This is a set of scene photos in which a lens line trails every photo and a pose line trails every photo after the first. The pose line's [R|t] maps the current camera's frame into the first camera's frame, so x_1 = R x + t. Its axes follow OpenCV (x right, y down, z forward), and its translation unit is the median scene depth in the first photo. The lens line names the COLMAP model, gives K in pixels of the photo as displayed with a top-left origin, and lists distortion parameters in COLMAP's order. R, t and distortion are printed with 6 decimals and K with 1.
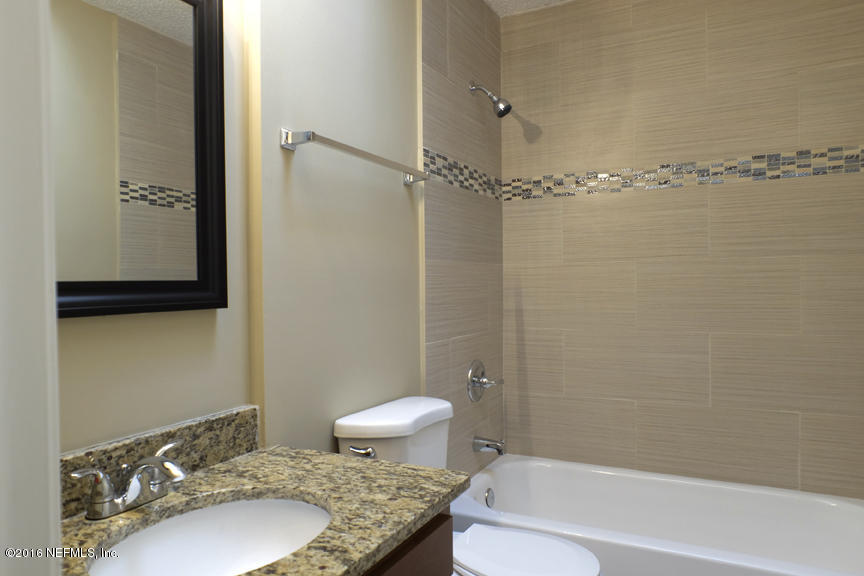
lens RADIAL K [[610.7, 0, 433.1], [0, 610.7, 285.3], [0, 0, 1]] dist [-0.000302, 0.001056]
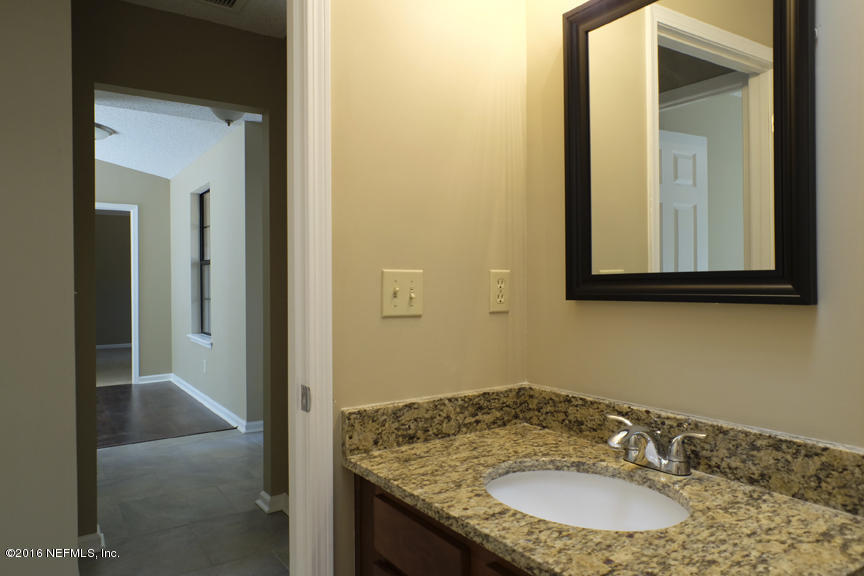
lens RADIAL K [[610.7, 0, 433.5], [0, 610.7, 286.7], [0, 0, 1]] dist [-0.000302, 0.001056]
pose [[-0.509653, 0.025078, -0.860015, 0.628541], [0.012188, 0.999685, 0.021928, -0.009588], [0.860294, 0.000693, -0.509798, 1.096778]]
